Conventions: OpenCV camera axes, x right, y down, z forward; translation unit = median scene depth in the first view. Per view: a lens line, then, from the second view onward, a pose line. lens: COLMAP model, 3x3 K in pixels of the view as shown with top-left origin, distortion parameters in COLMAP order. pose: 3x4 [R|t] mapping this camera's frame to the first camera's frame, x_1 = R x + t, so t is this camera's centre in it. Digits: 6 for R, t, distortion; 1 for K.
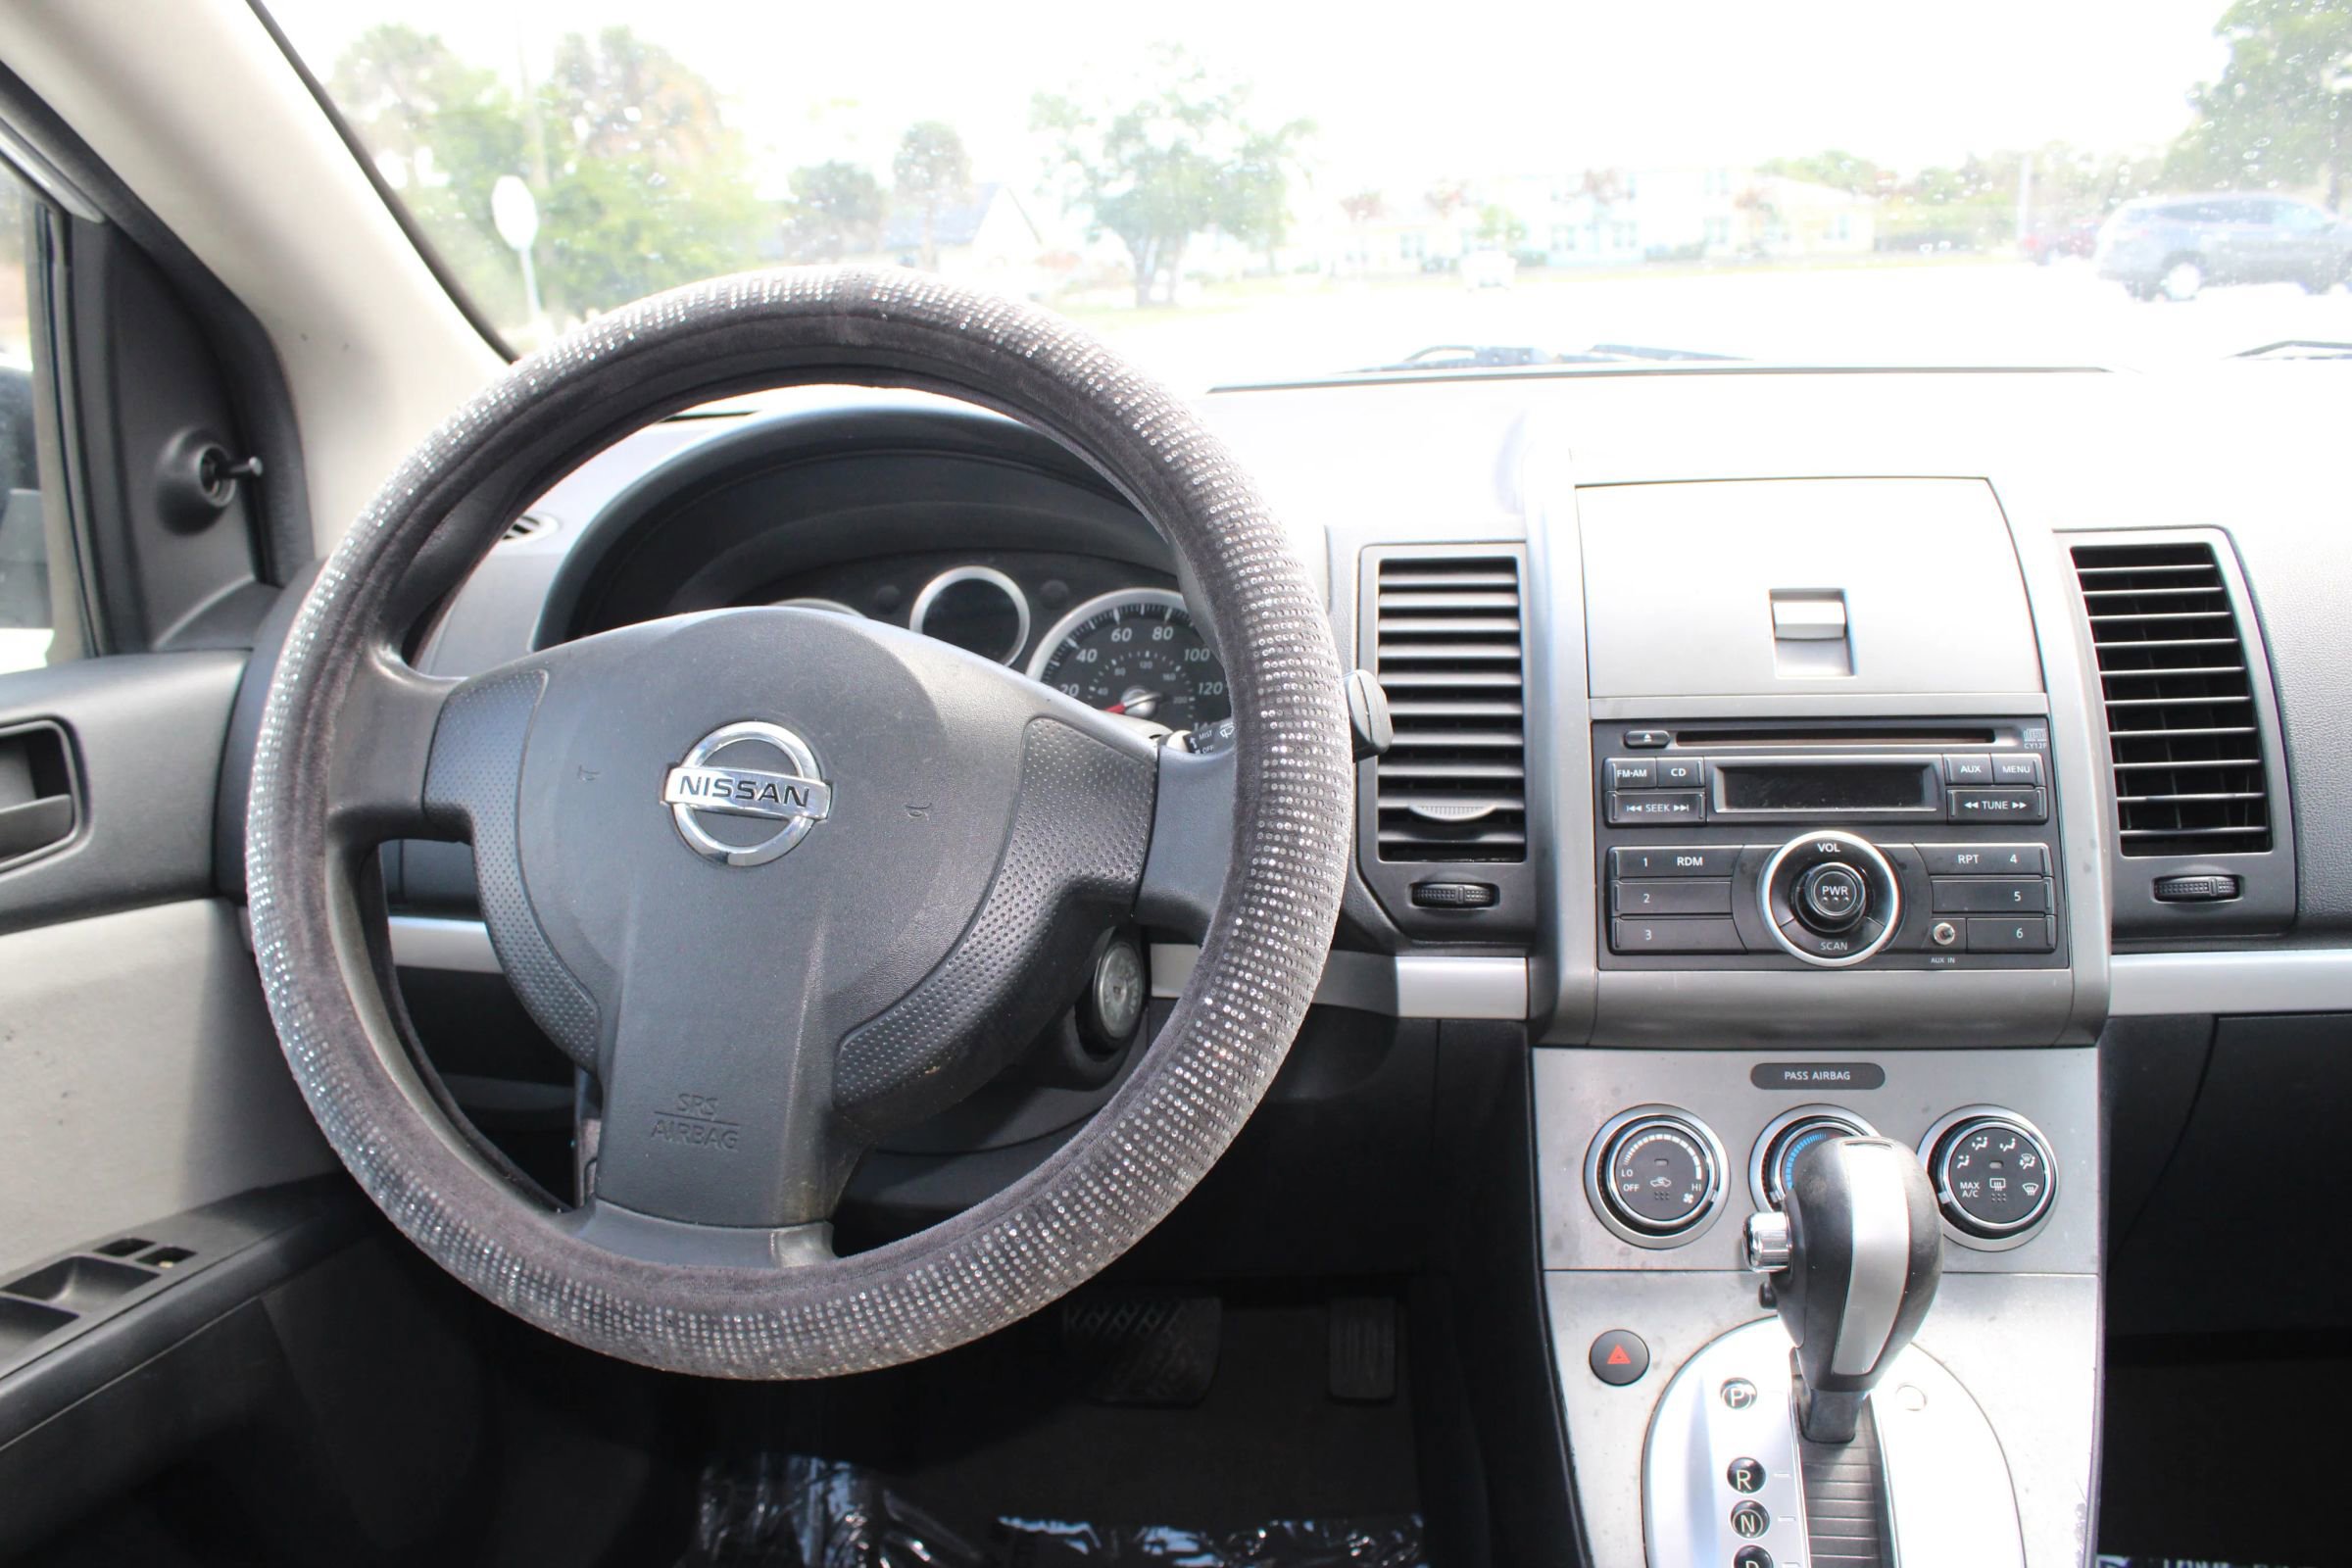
lens RADIAL K [[1934.4, 0, 1170.6], [0, 1934.4, 813.8], [0, 0, 1]] dist [-0.170133, 0.151726]
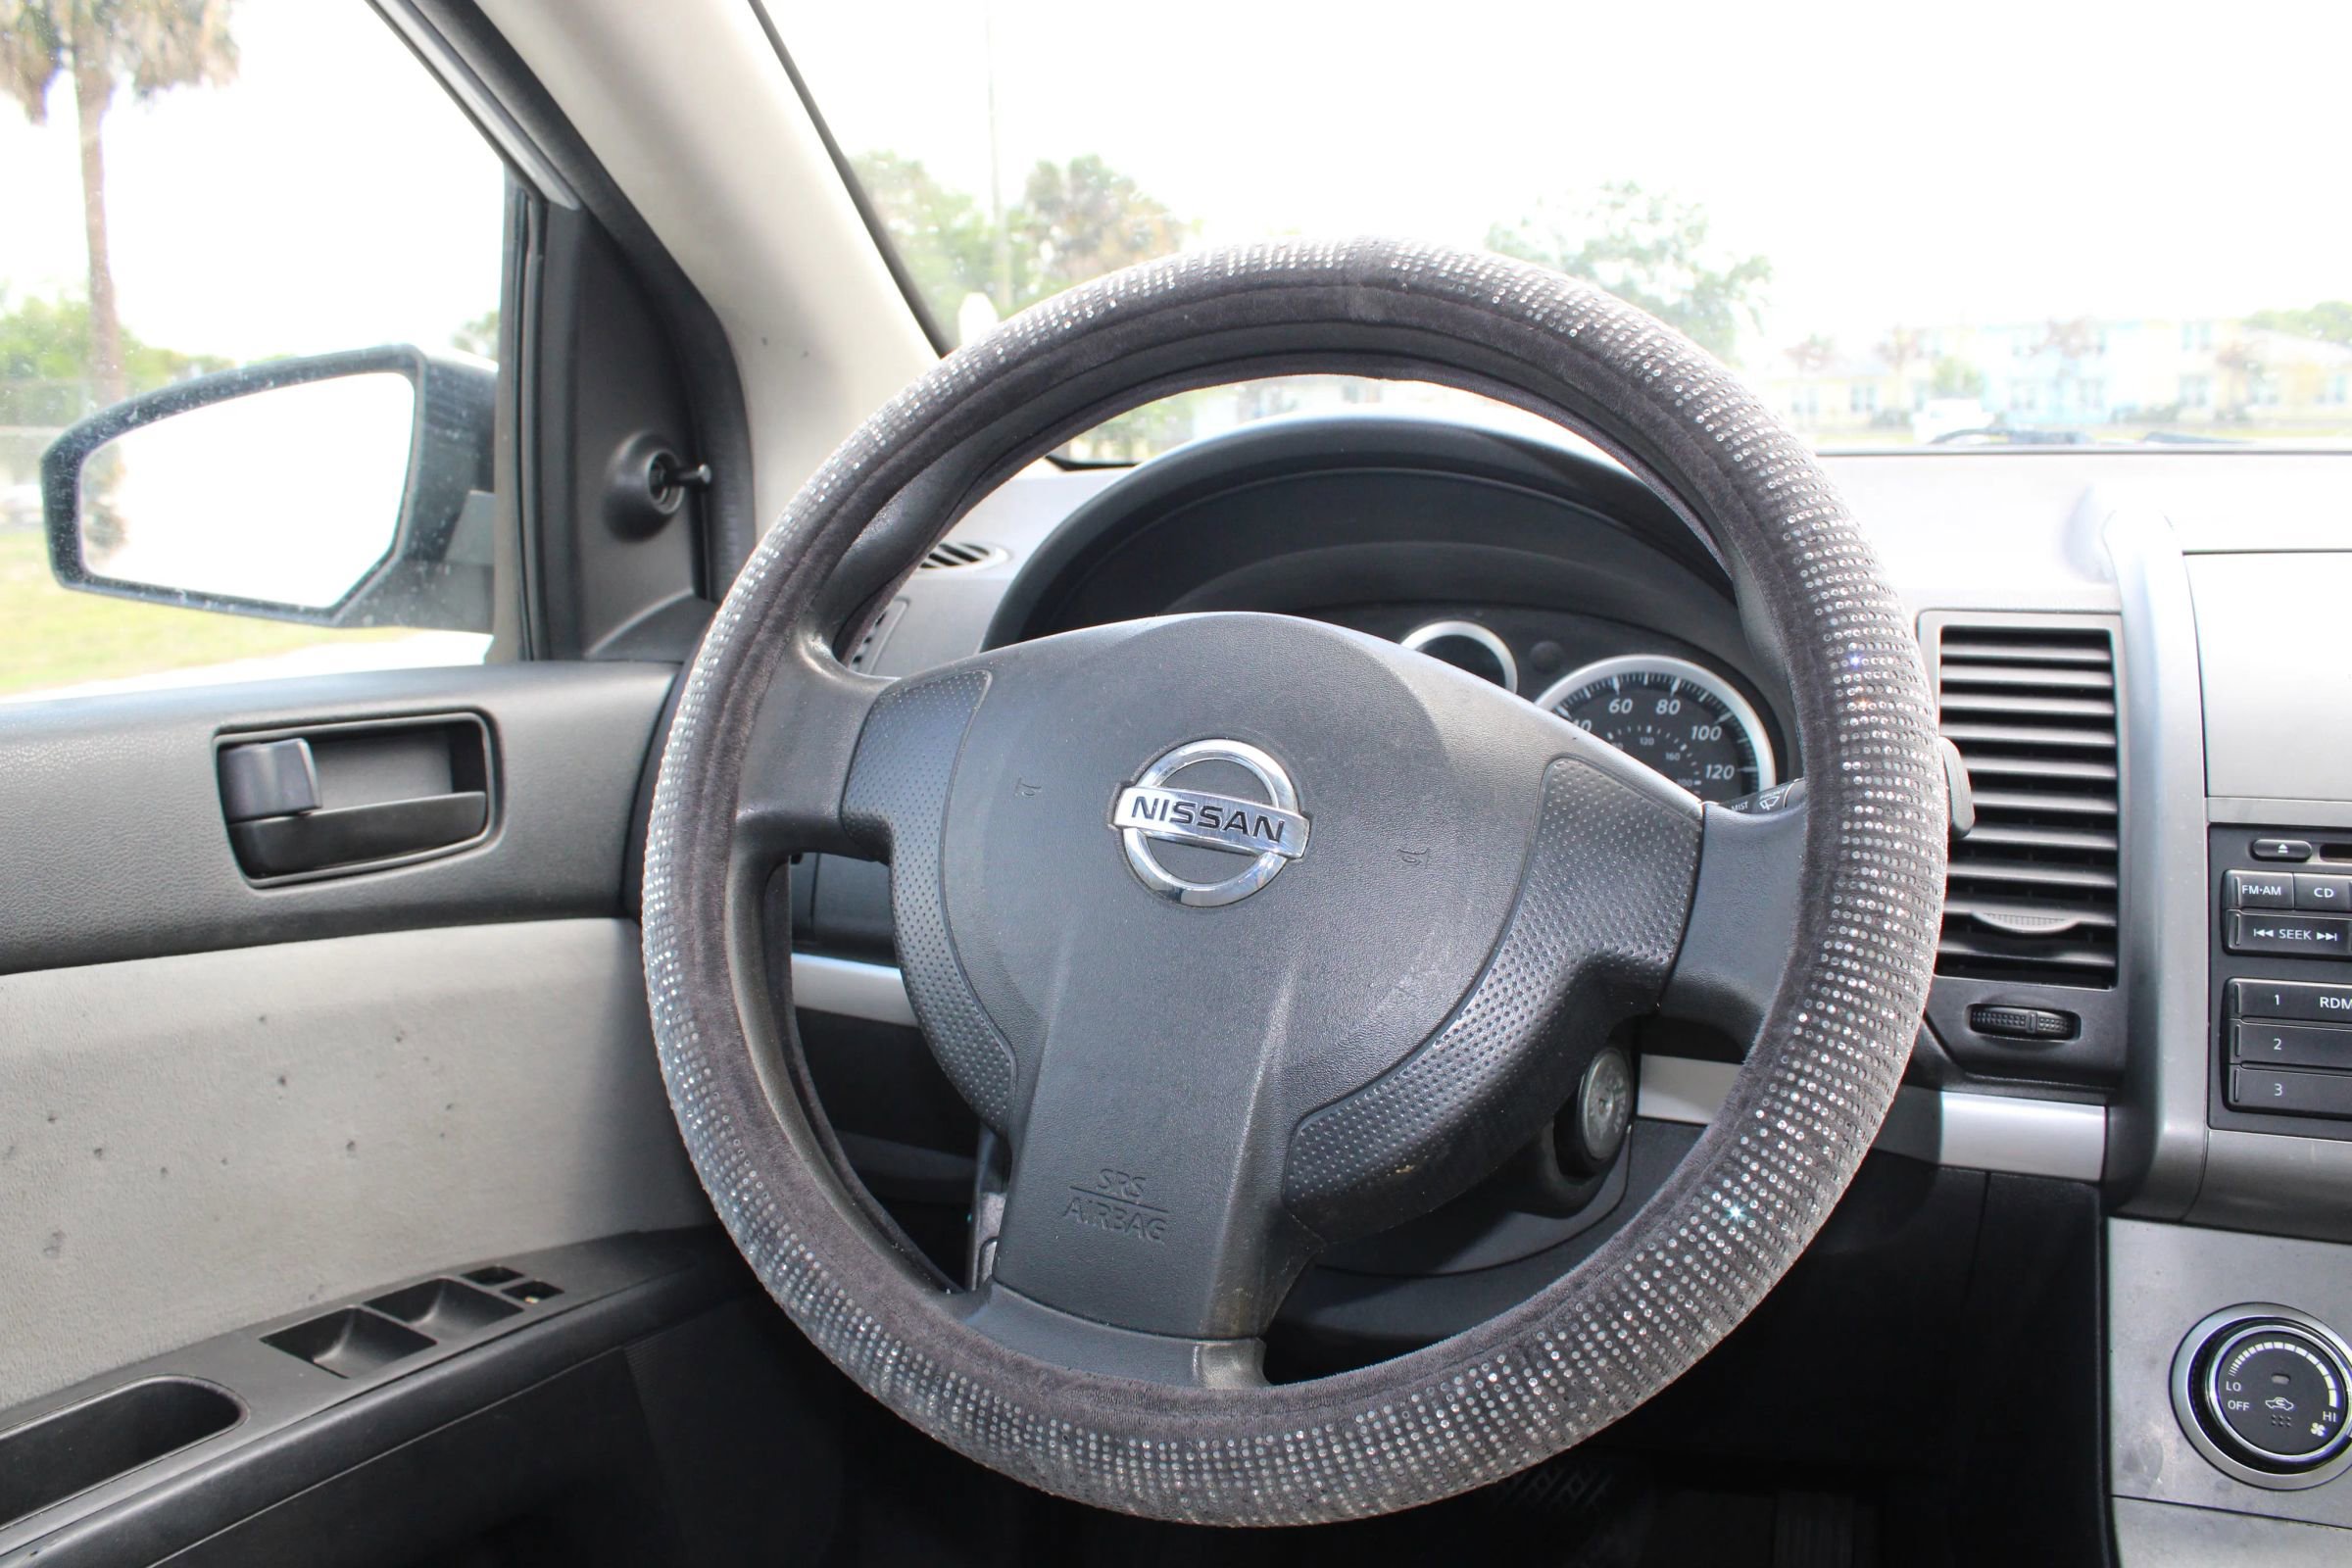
lens RADIAL K [[1934.4, 0, 1170.6], [0, 1934.4, 813.8], [0, 0, 1]] dist [-0.170133, 0.151726]
pose [[0.974936, 0.067428, -0.212021, -0.057053], [-0.081369, 0.995011, -0.057720, 0.036809], [0.207072, 0.073525, 0.975559, 0.162228]]
